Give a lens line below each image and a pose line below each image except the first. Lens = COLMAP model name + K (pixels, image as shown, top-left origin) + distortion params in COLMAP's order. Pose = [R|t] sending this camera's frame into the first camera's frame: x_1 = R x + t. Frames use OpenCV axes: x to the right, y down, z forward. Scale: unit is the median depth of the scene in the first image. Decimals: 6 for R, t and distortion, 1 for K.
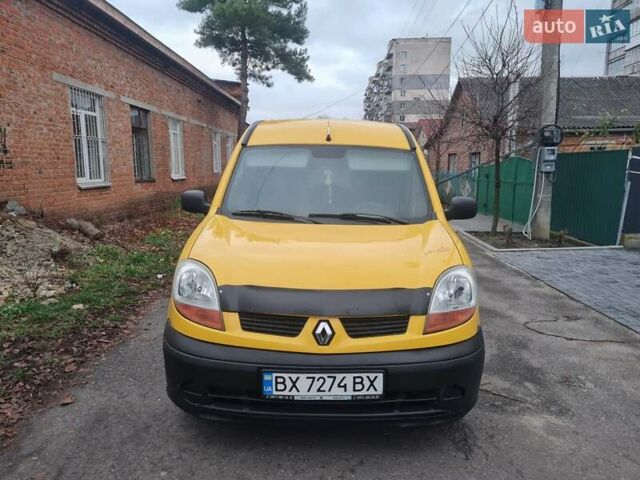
lens RADIAL K [[490.9, 0, 318.8], [0, 490.9, 244.5], [0, 0, 1]] dist [0.030801, 0.002103]
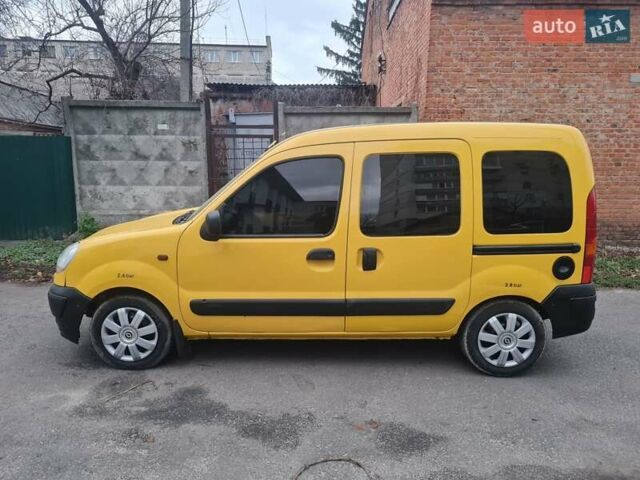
lens RADIAL K [[490.9, 0, 318.8], [0, 490.9, 244.5], [0, 0, 1]] dist [0.030801, 0.002103]
pose [[-0.004161, 0.166562, -0.986022, 1.037005], [-0.173020, 0.971040, 0.164761, -0.189628], [0.984910, 0.171287, 0.024778, 0.997597]]
